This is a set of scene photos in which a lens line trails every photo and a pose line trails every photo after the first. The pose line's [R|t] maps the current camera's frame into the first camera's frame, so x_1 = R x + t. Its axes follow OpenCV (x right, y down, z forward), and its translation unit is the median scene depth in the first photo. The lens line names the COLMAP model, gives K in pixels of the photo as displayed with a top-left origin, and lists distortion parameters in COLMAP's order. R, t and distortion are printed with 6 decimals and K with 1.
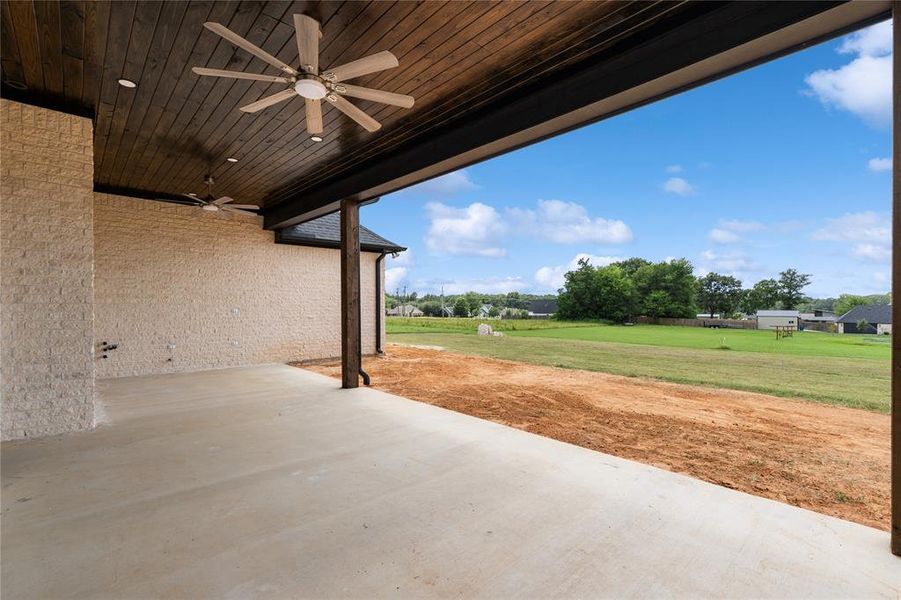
lens RADIAL K [[410.6, 0, 450.5], [0, 410.6, 300.0], [0, 0, 1]] dist [-0.000930, 0.000119]
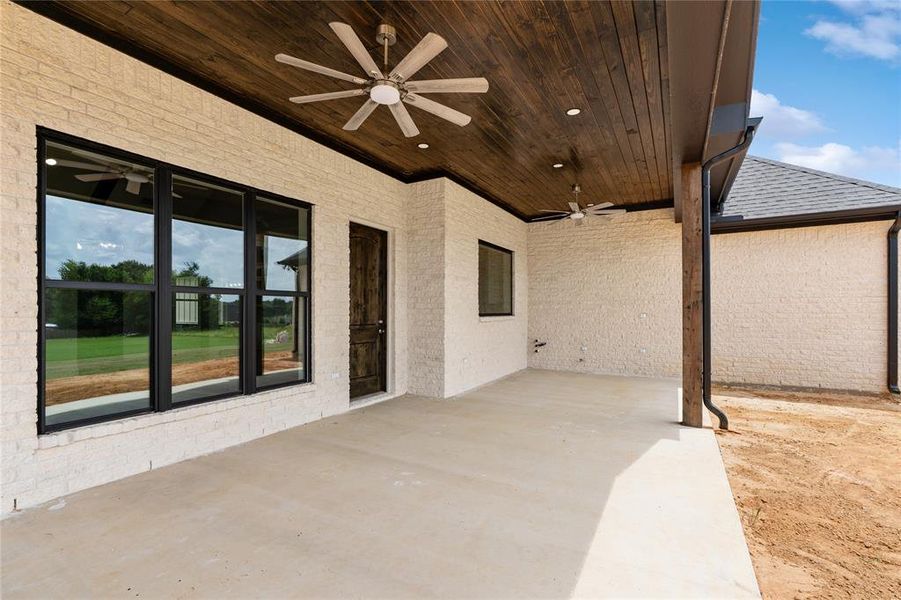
lens RADIAL K [[412.9, 0, 447.4], [0, 412.9, 308.7], [0, 0, 1]] dist [-0.003867, 0.000192]
pose [[0.305483, -0.005349, -0.952182, 0.290351], [0.011453, 0.999933, -0.001943, 0.006965], [0.952129, -0.010312, 0.305524, 0.360121]]
